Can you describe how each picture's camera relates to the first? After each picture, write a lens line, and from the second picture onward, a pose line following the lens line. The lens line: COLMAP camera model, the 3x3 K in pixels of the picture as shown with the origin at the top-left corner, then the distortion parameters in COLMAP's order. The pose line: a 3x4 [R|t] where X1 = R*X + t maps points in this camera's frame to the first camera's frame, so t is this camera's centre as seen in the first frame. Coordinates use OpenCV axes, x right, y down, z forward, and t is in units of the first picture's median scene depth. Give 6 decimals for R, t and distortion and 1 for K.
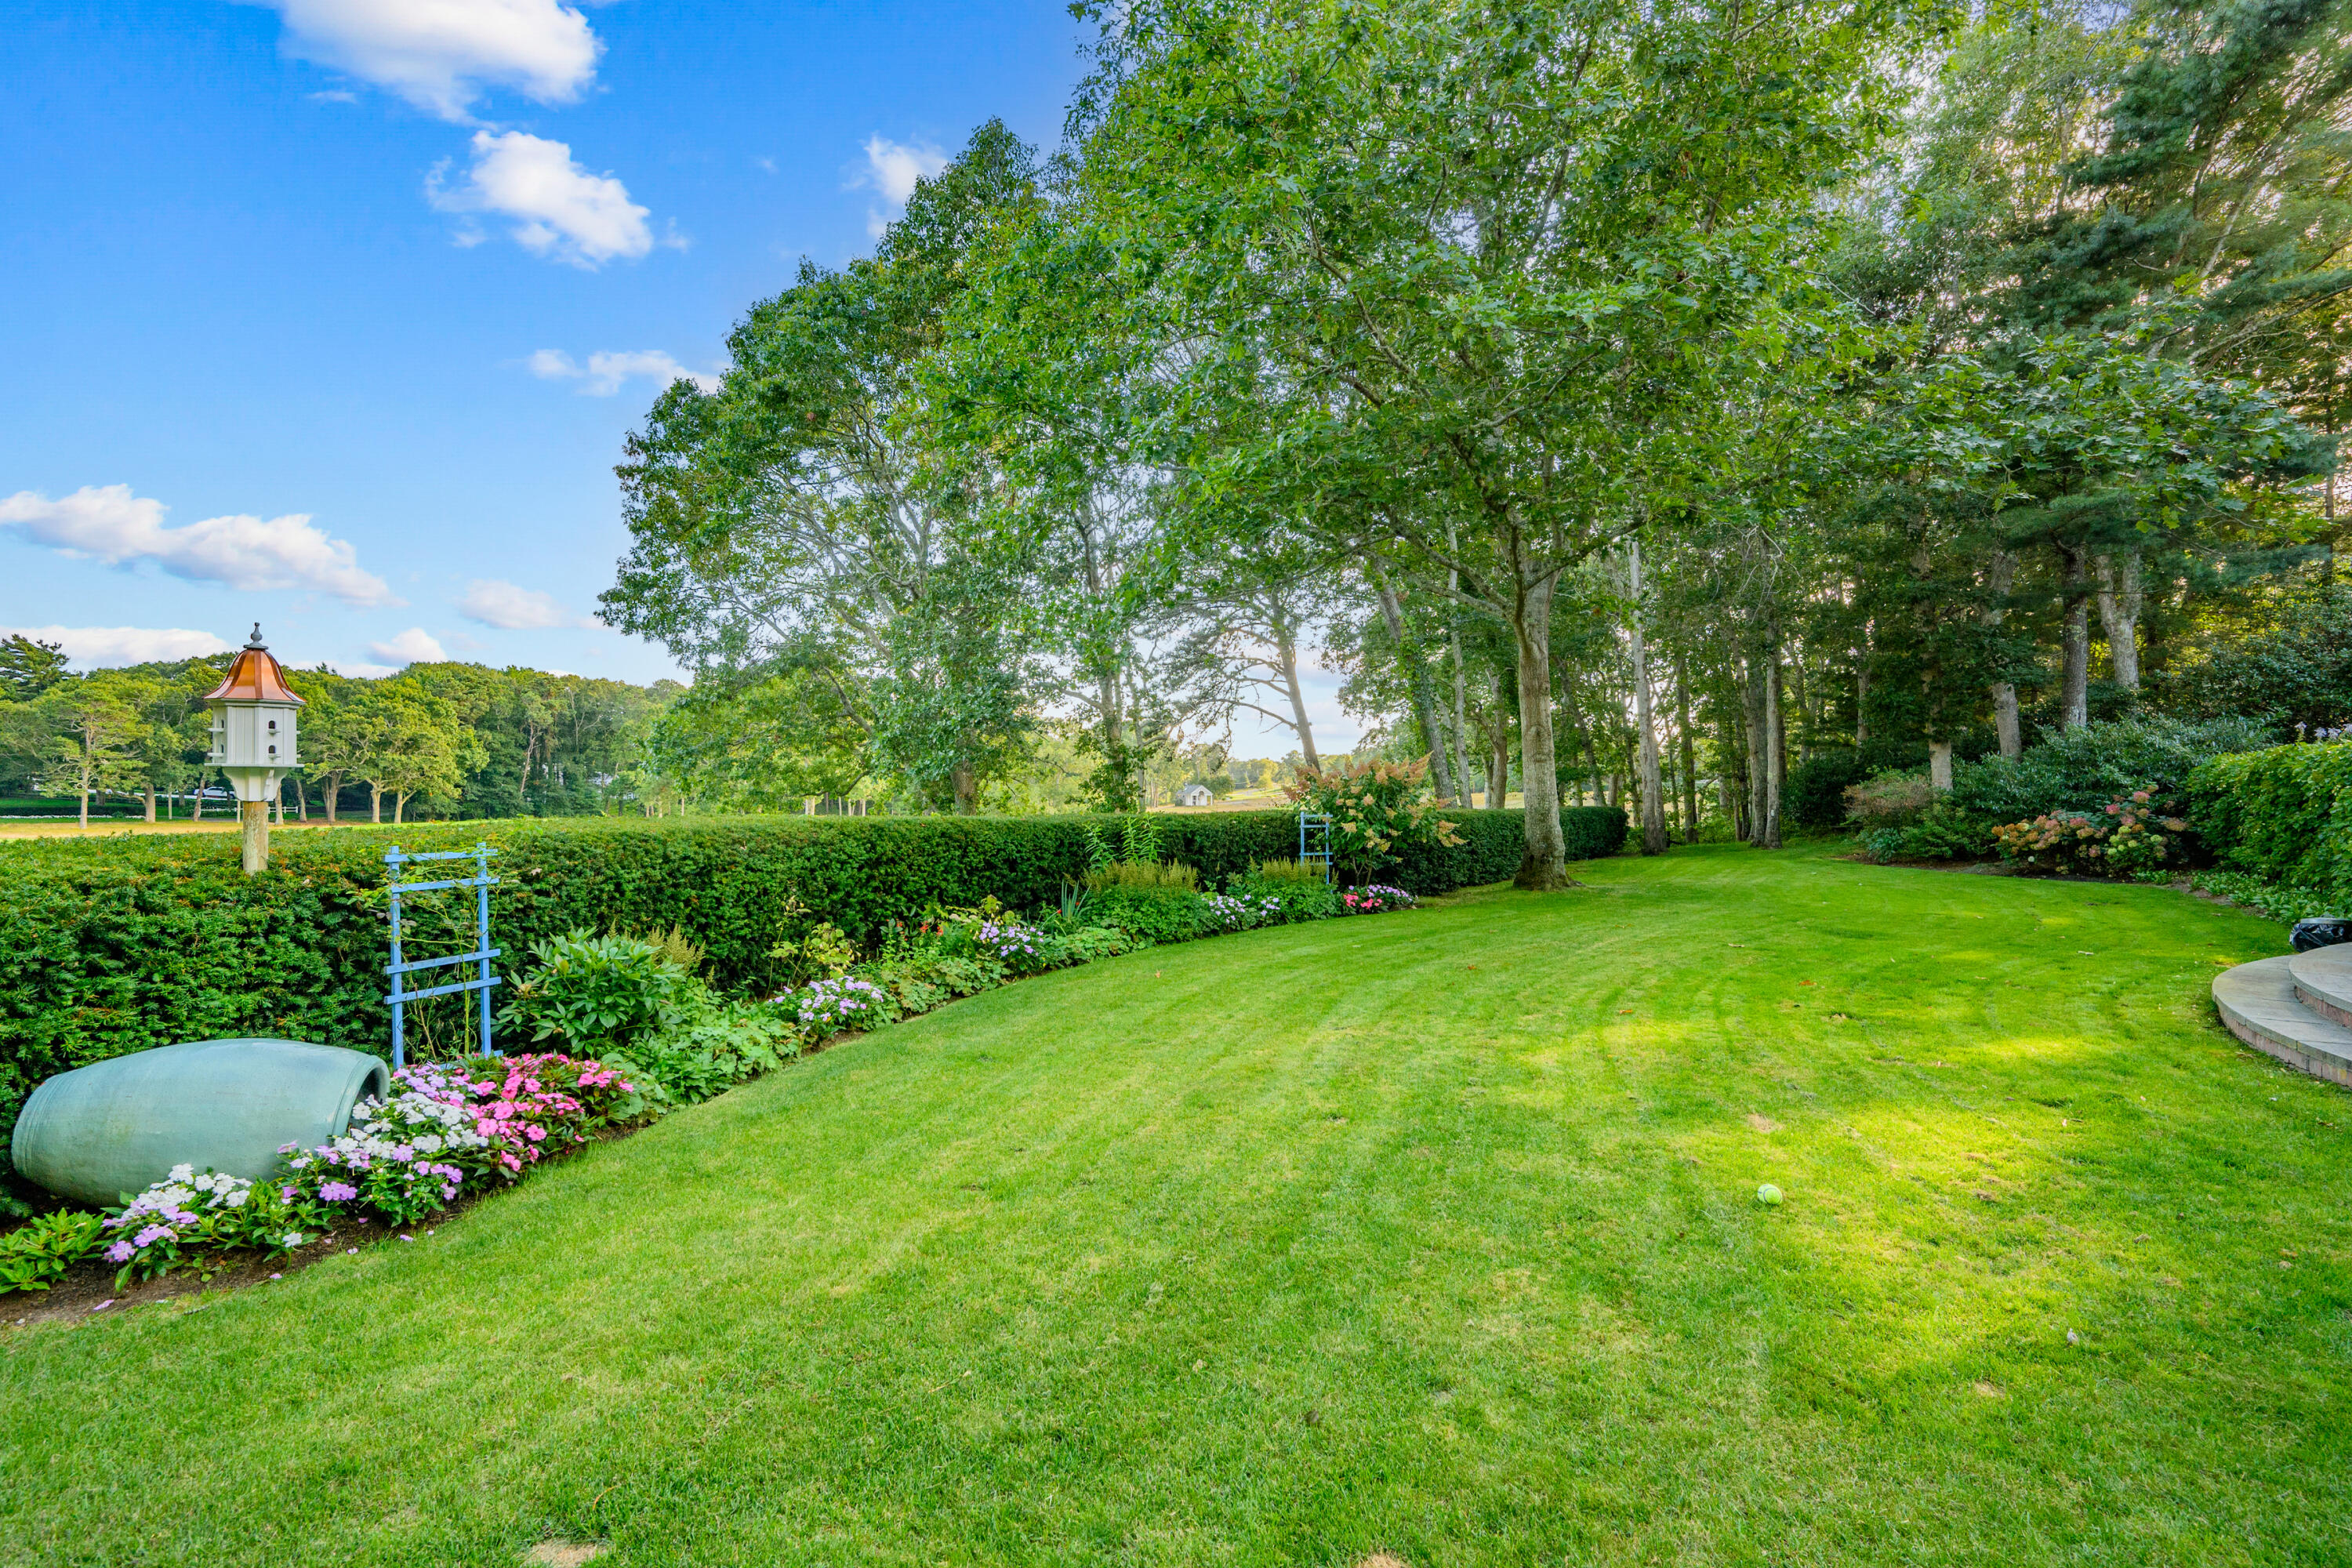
lens RADIAL K [[1115.3, 0, 1175.7], [0, 1115.3, 775.1], [0, 0, 1]] dist [0.000889, -0.000174]
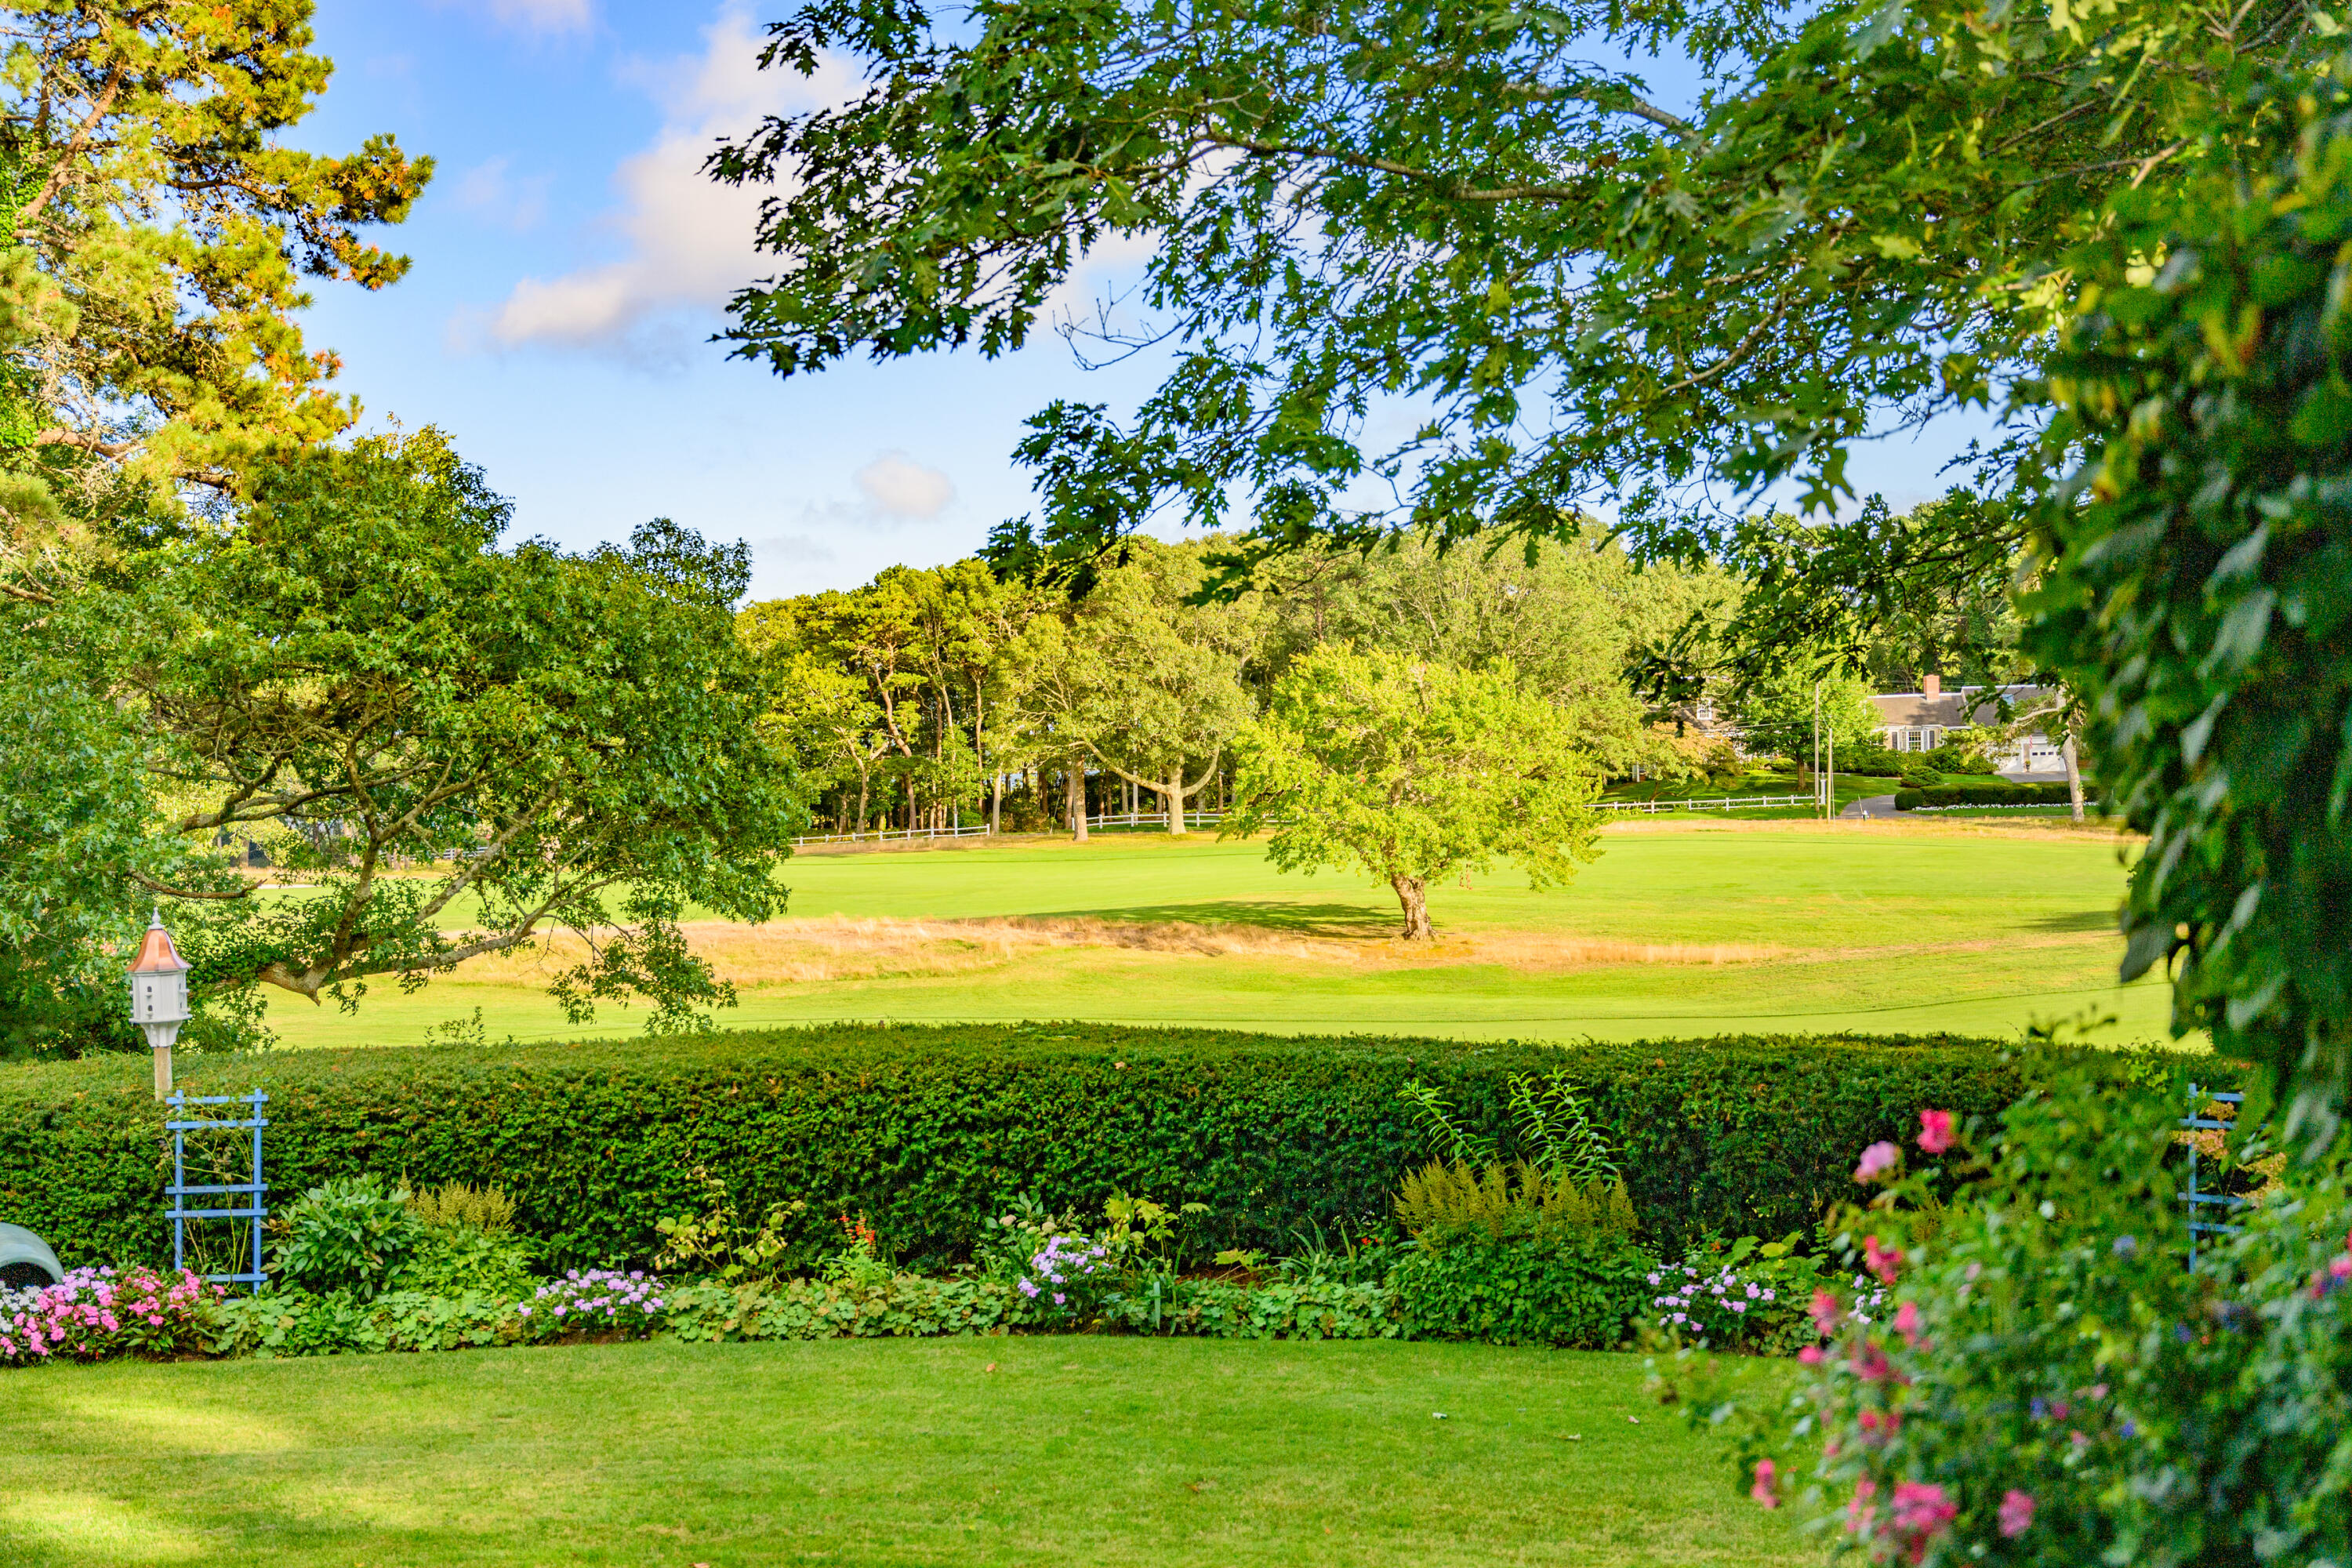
lens RADIAL K [[2693.7, 0, 1151.1], [0, 2693.7, 761.8], [0, 0, 1]] dist [-0.015107, 0.000000]
pose [[0.312654, -0.007636, -0.949837, 1.108055], [0.041738, 0.999112, 0.005706, -0.122215], [0.948950, -0.041428, 0.312695, 0.499826]]
